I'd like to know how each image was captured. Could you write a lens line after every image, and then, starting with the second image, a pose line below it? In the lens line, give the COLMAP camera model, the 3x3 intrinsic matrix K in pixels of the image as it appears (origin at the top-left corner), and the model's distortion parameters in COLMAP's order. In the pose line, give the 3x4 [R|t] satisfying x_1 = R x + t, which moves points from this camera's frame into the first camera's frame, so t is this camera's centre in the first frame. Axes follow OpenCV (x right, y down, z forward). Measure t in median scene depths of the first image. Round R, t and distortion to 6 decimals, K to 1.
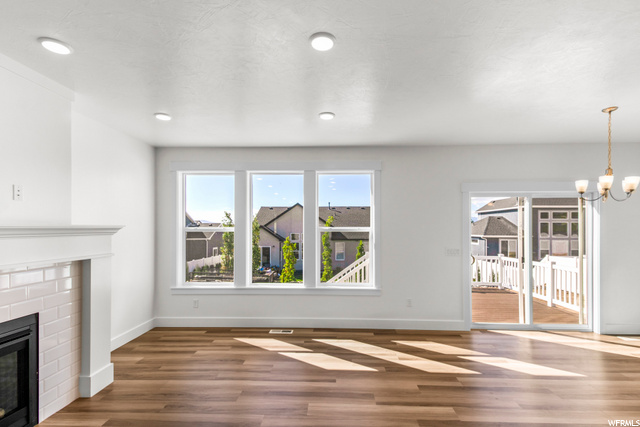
lens RADIAL K [[303.3, 0, 323.4], [0, 303.3, 223.1], [0, 0, 1]] dist [0.042607, -0.002804]
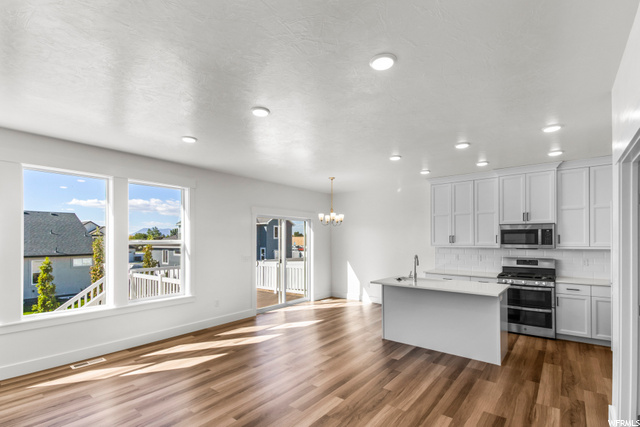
lens RADIAL K [[303.3, 0, 313.9], [0, 303.3, 240.6], [0, 0, 1]] dist [0.042607, -0.002804]
pose [[0.608309, -0.004592, 0.793687, -0.512189], [-0.010082, 0.999858, 0.013512, -0.005546], [-0.793636, -0.016221, 0.608176, -0.030032]]
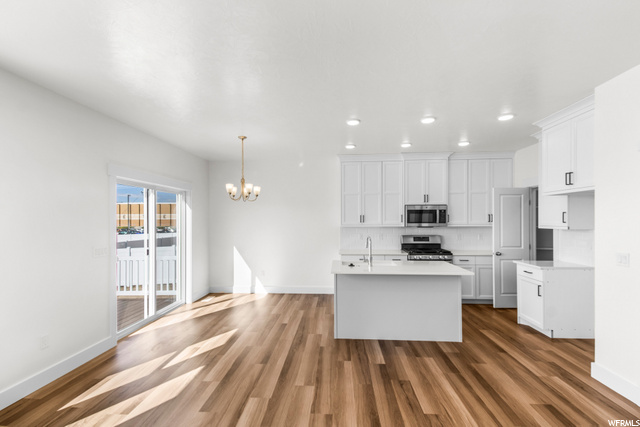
lens RADIAL K [[303.3, 0, 319.7], [0, 303.3, 218.7], [0, 0, 1]] dist [0.042607, -0.002804]
pose [[0.035726, 0.004653, 0.999351, -0.387851], [-0.011630, 0.999923, -0.004240, 0.009732], [-0.999294, -0.011471, 0.035778, 0.495298]]
